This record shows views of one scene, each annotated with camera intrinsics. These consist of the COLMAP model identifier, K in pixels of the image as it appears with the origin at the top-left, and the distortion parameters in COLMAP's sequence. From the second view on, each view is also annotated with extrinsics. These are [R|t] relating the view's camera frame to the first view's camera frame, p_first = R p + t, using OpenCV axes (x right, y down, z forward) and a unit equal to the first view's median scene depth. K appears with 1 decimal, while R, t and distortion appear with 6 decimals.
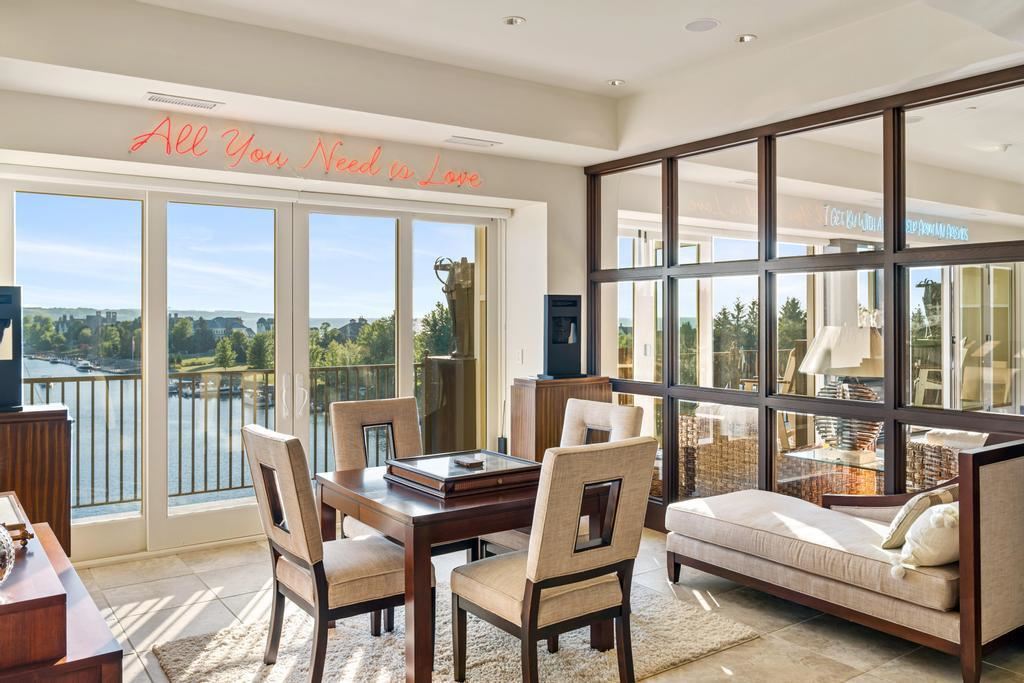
lens RADIAL K [[813.9, 0, 508.2], [0, 813.9, 315.3], [0, 0, 1]] dist [-0.014276, 0.009061]
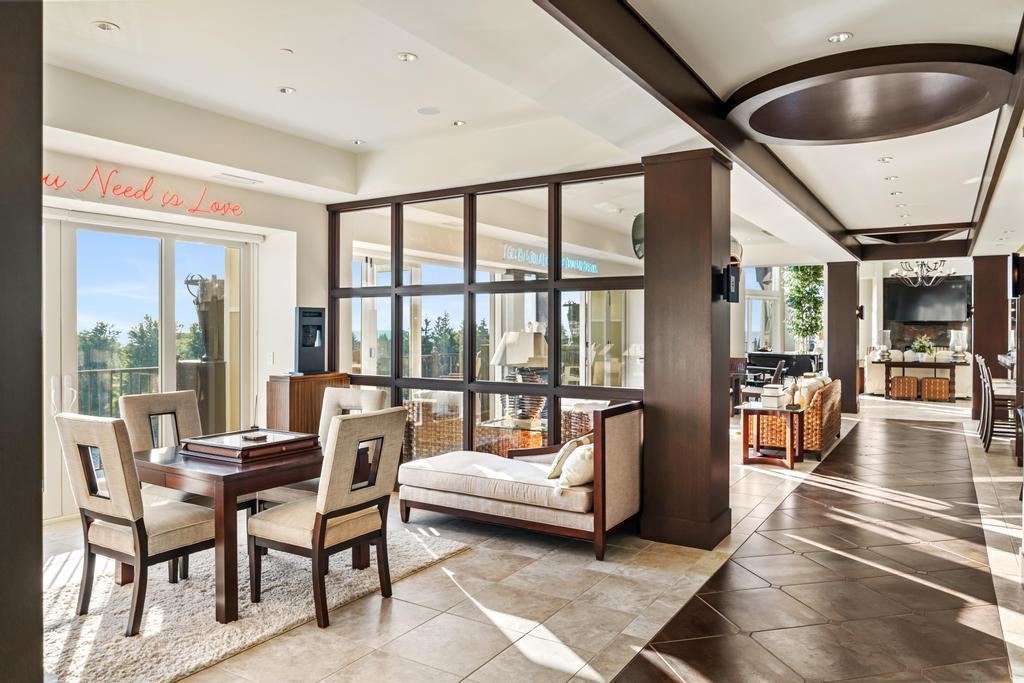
lens RADIAL K [[705.7, 0, 512.0], [0, 705.7, 341.5], [0, 0, 1]] dist [-0.005489, -0.000727]
pose [[0.921341, -0.004146, 0.388732, -0.086230], [-0.002914, 0.999841, 0.017570, 0.008844], [-0.388744, -0.017321, 0.921183, -0.139639]]
